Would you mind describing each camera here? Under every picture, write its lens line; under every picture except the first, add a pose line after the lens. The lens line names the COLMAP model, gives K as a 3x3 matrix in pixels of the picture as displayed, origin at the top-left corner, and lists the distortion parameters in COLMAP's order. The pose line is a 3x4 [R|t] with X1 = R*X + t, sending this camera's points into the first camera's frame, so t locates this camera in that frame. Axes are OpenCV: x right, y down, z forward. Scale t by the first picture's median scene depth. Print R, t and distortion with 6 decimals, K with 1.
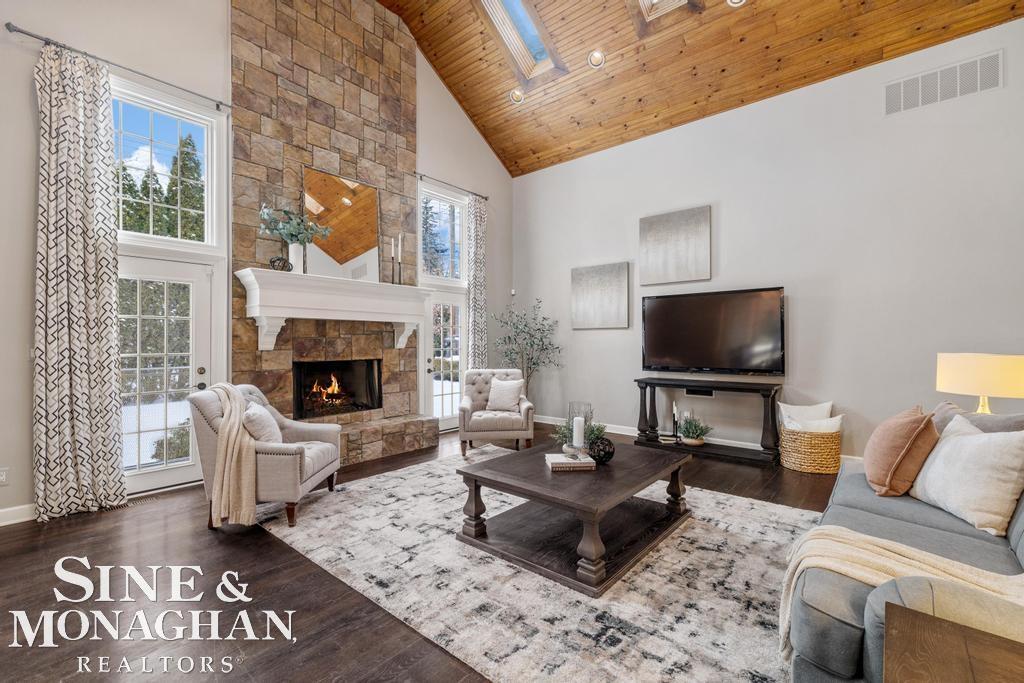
lens RADIAL K [[445.1, 0, 511.6], [0, 445.1, 339.7], [0, 0, 1]] dist [0.004208, 0.000317]
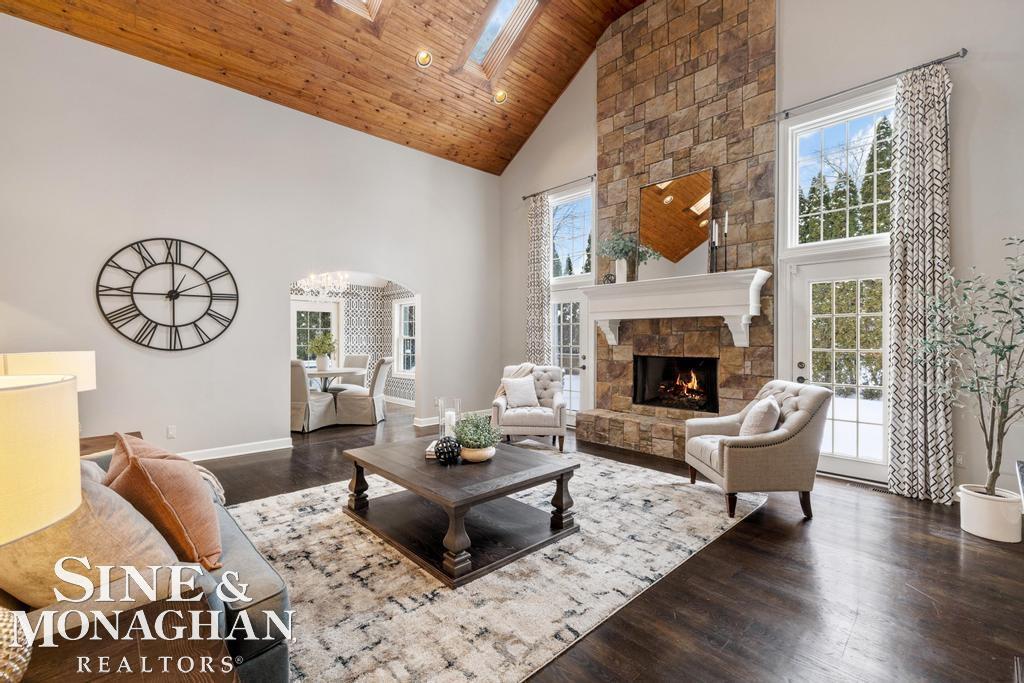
lens RADIAL K [[445.1, 0, 511.8], [0, 445.1, 341.1], [0, 0, 1]] dist [0.004208, 0.000317]
pose [[-0.120711, 0.008701, -0.992650, 0.746452], [0.006011, 0.999950, 0.008034, -0.000258], [0.992670, -0.004997, -0.120757, 0.812623]]
